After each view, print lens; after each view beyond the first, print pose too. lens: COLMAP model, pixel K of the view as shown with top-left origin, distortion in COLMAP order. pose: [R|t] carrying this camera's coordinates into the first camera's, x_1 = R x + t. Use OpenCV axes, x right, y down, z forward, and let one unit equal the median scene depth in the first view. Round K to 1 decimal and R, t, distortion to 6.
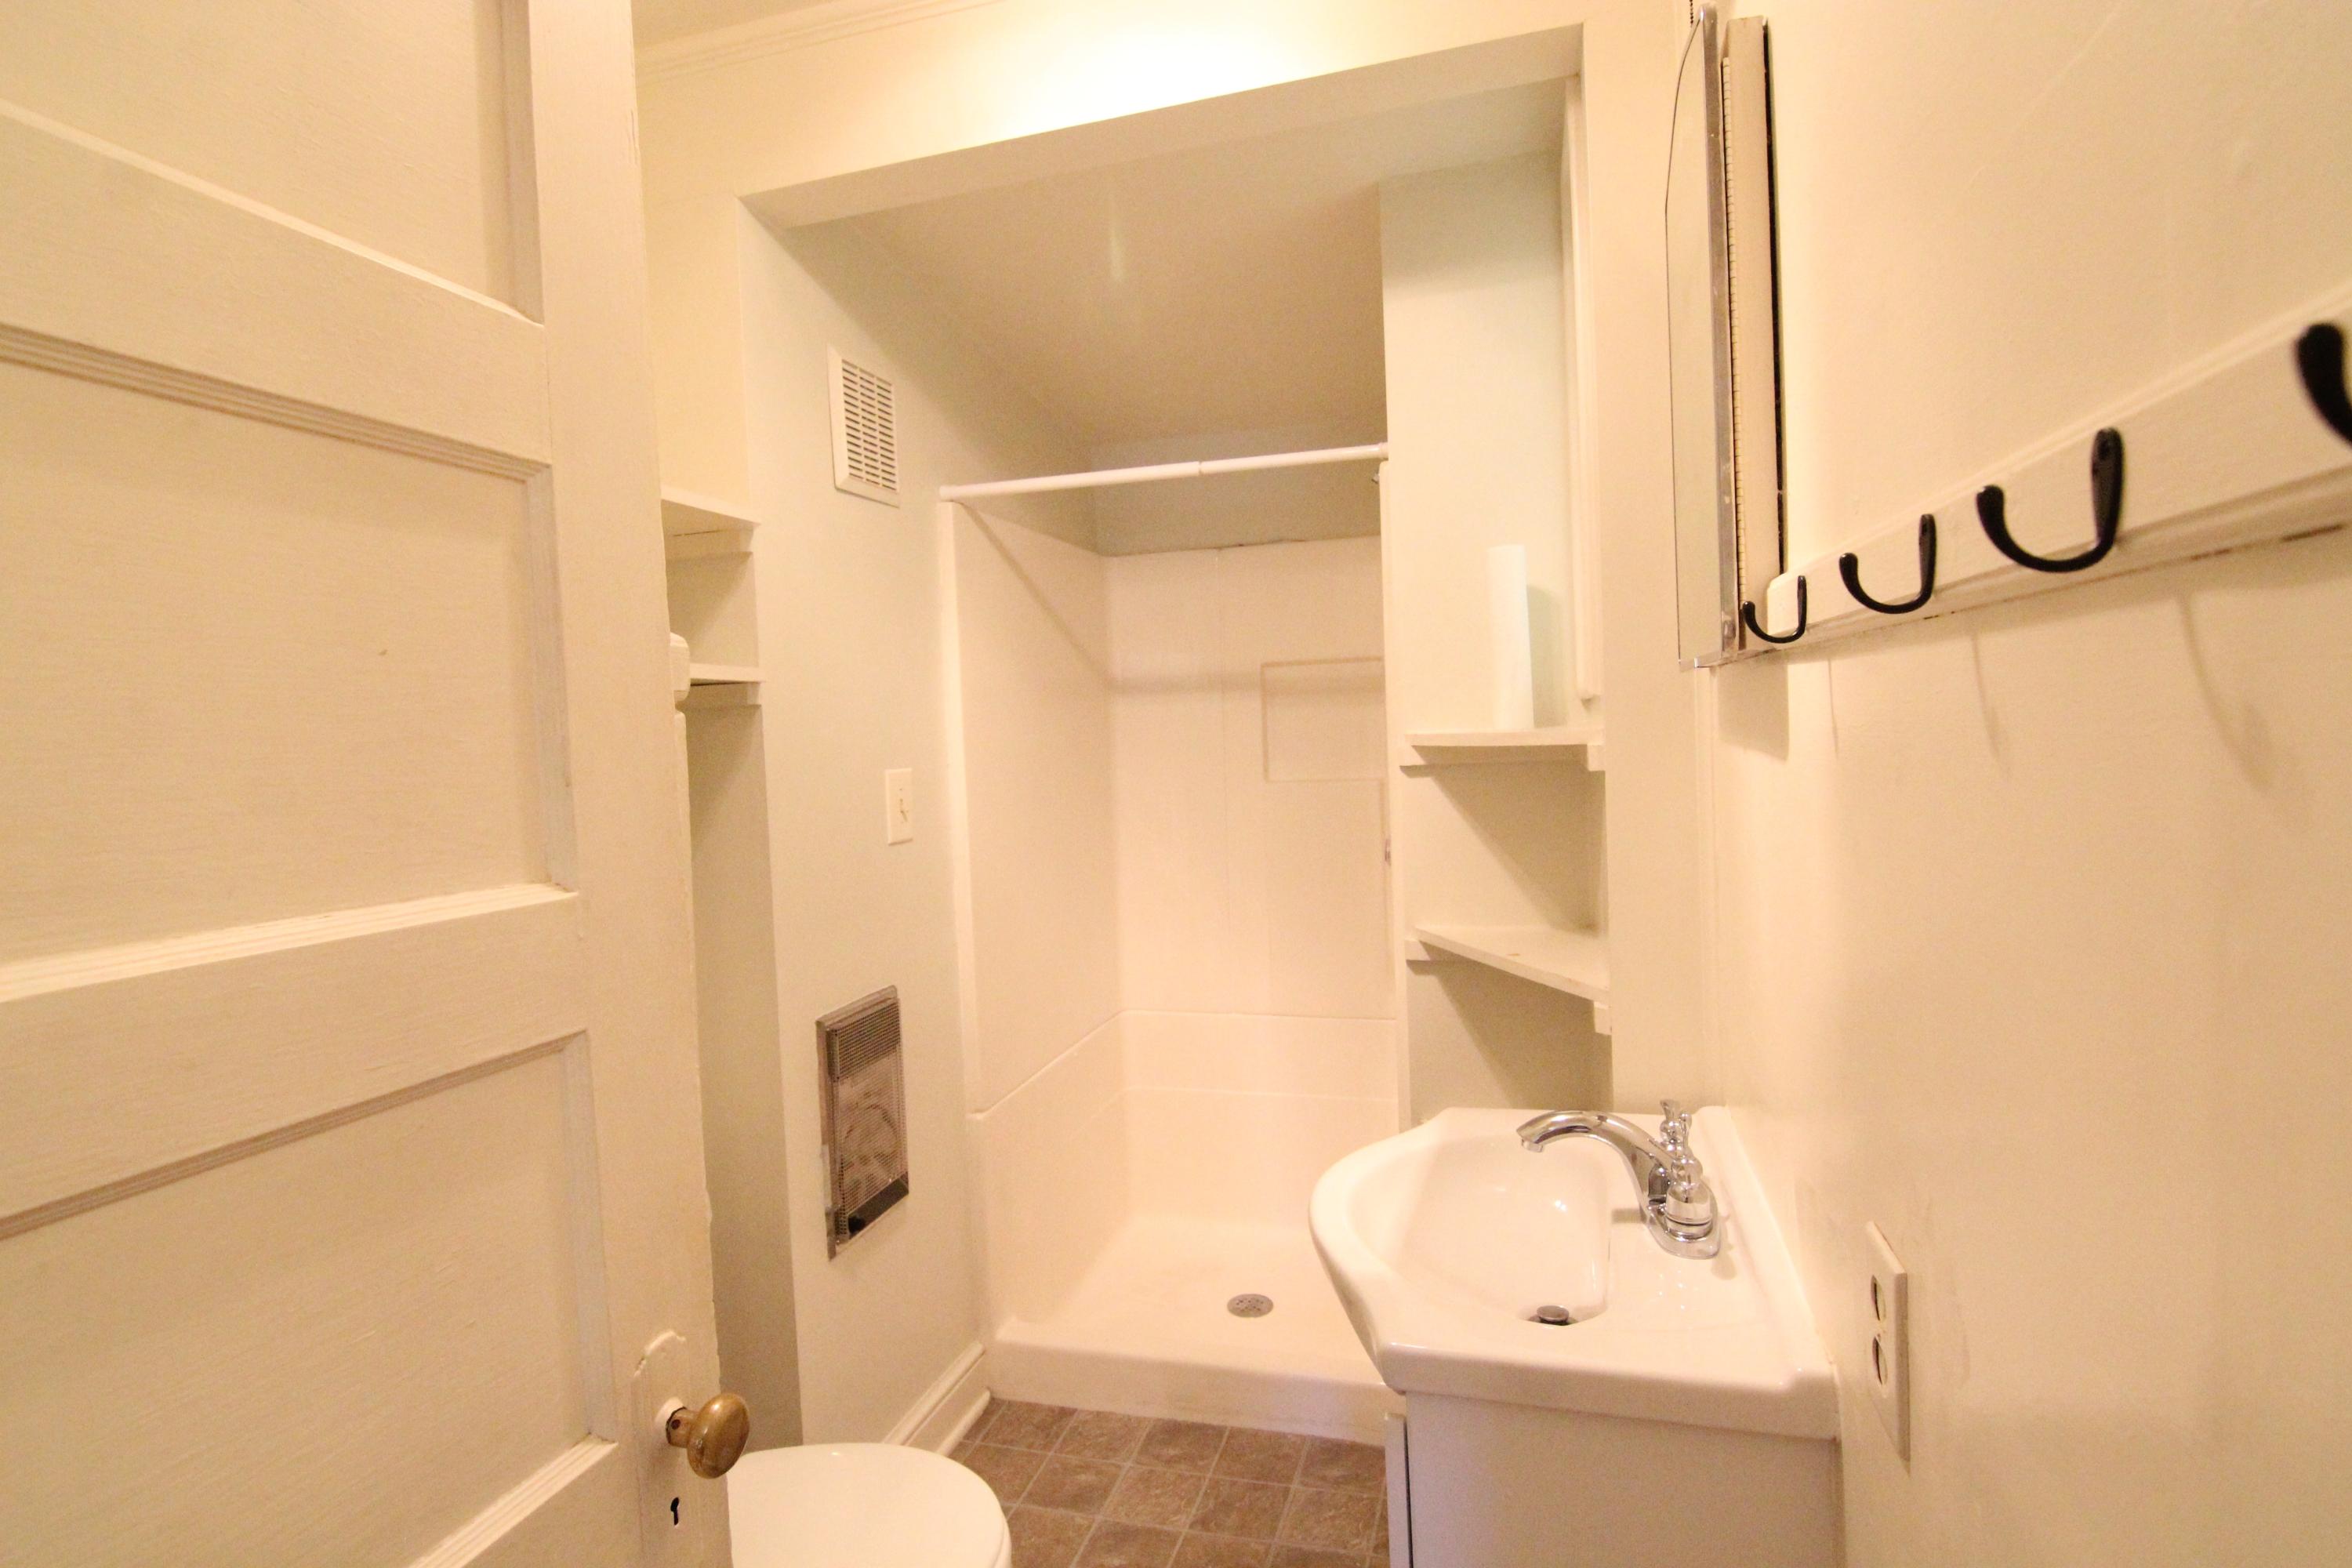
lens RADIAL K [[1193.2, 0, 1176.0], [0, 1193.2, 784.0], [0, 0, 1]] dist [-0.002943, -0.015182]
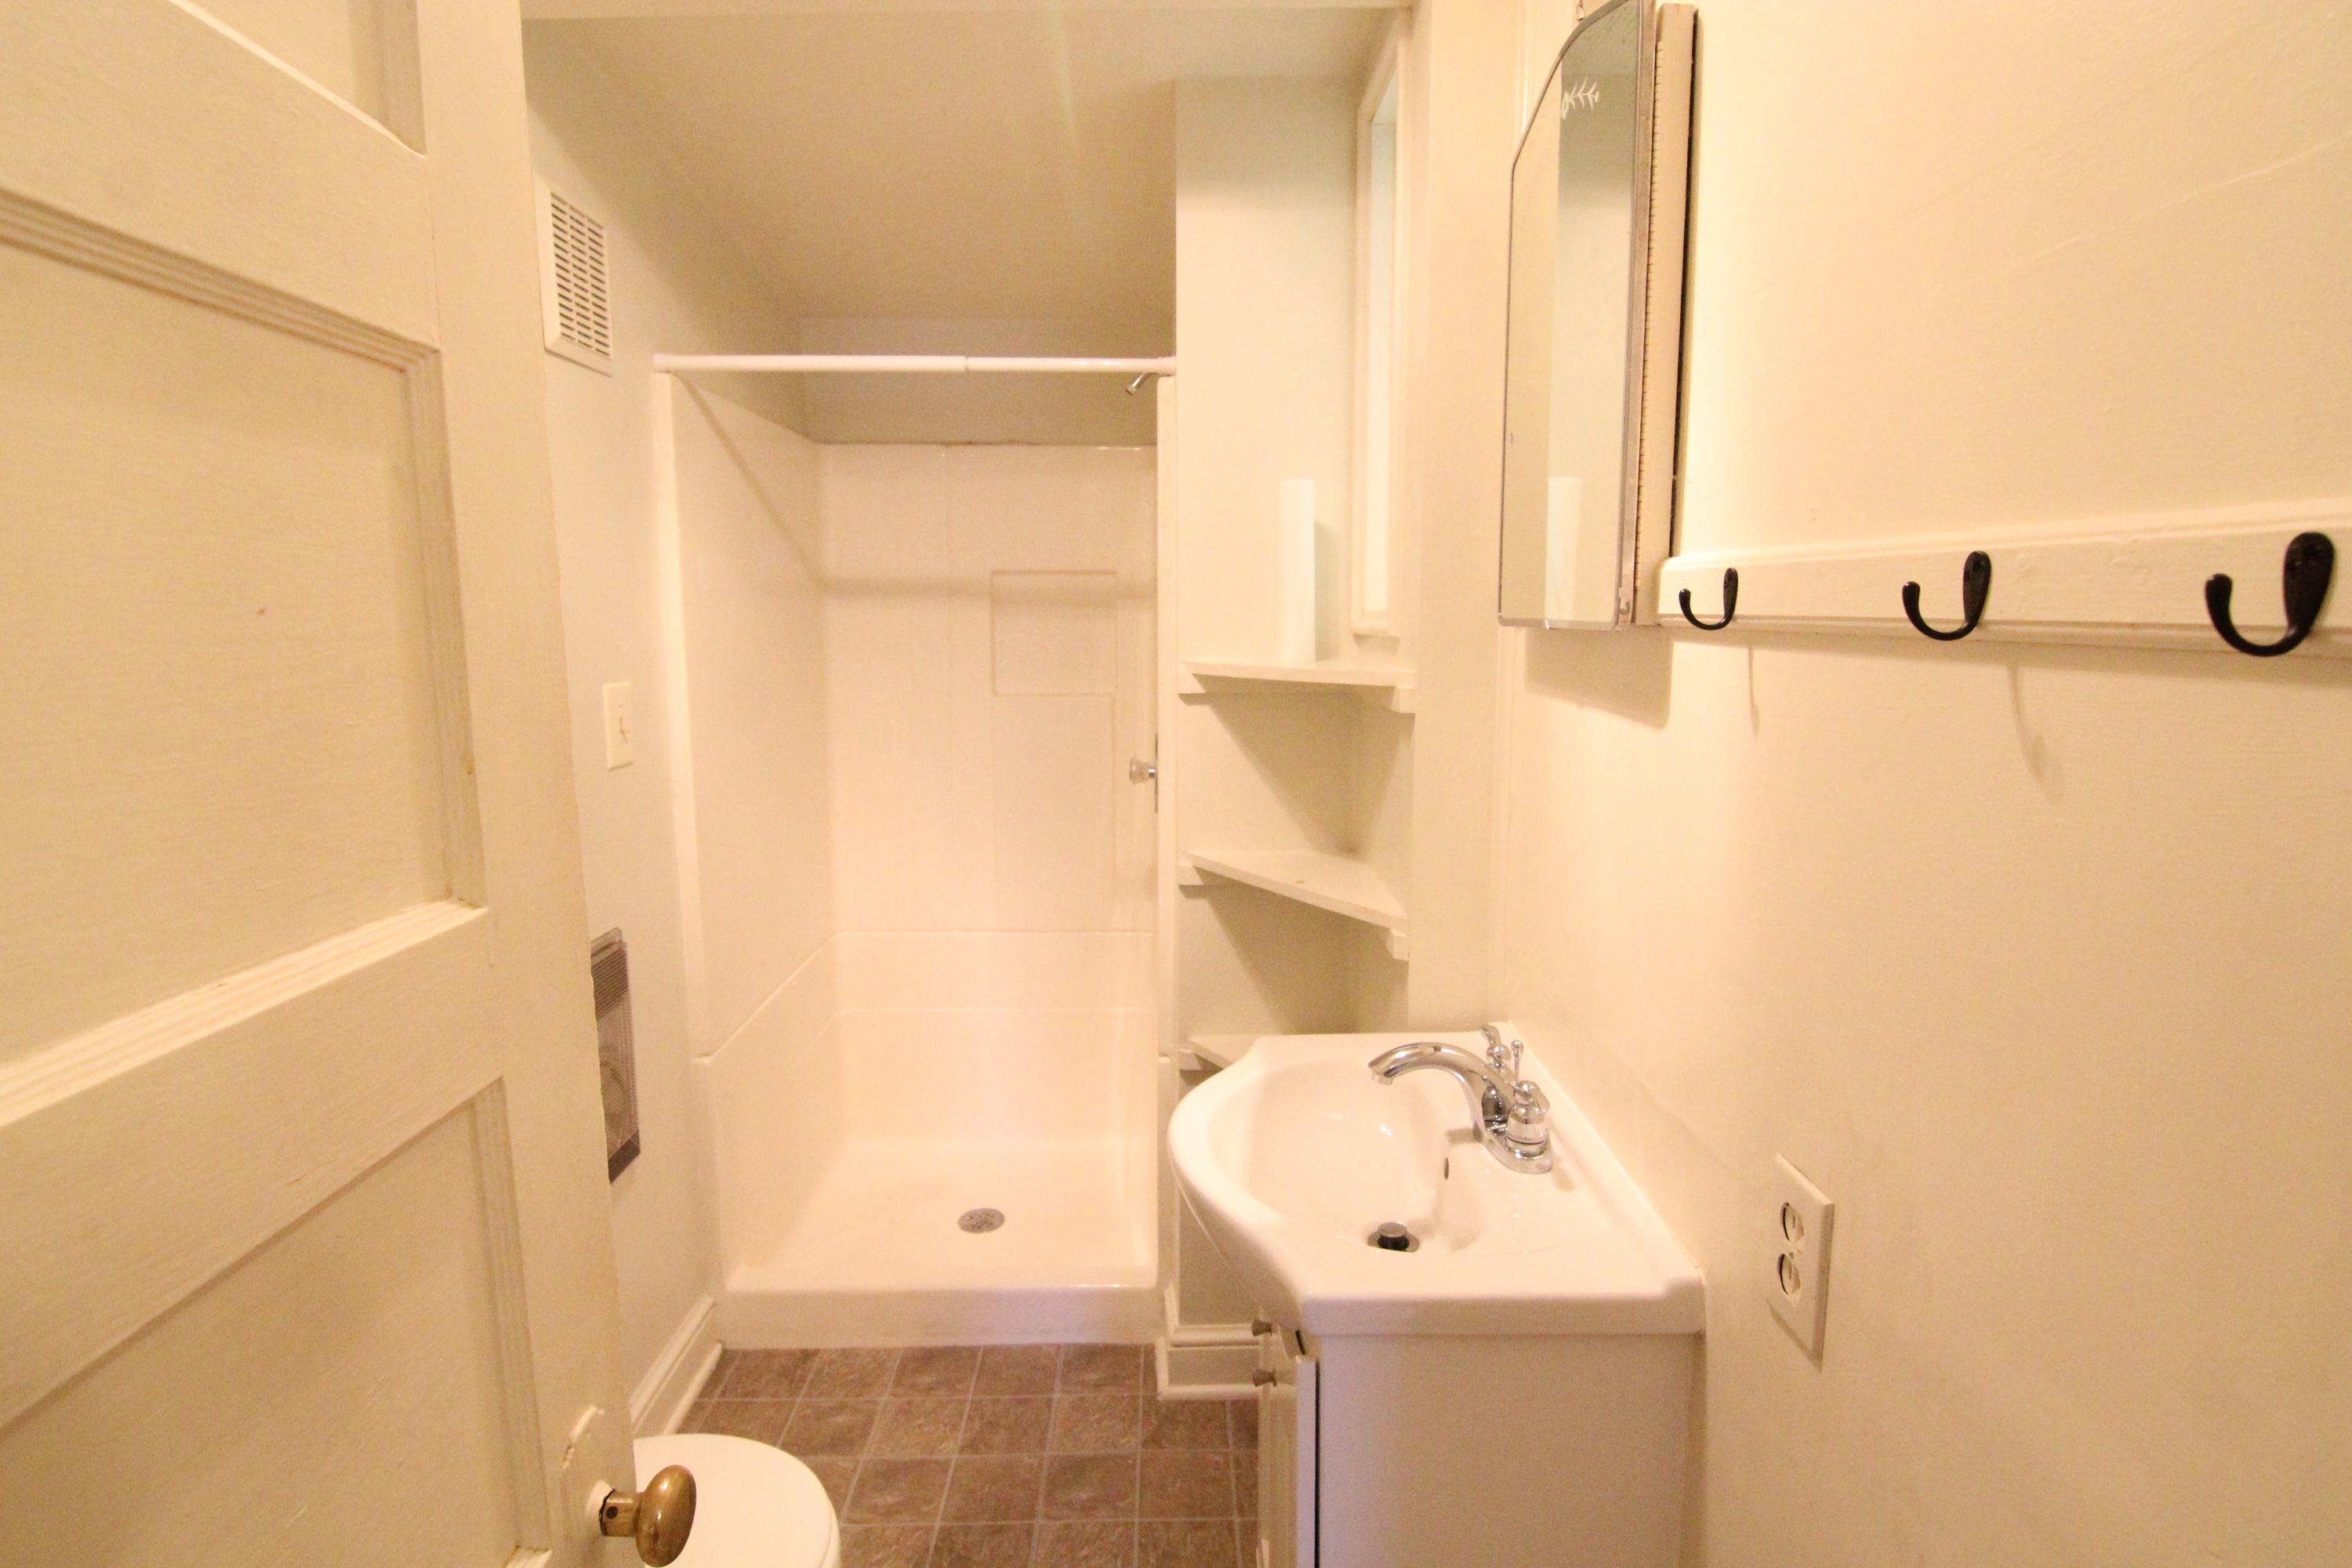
lens RADIAL K [[1193.2, 0, 1176.0], [0, 1193.2, 784.0], [0, 0, 1]] dist [-0.002943, -0.015182]
pose [[0.954647, -0.004395, 0.297709, -0.110280], [-0.022309, 0.996024, 0.086244, -0.025246], [-0.296905, -0.088974, 0.950753, 0.044775]]
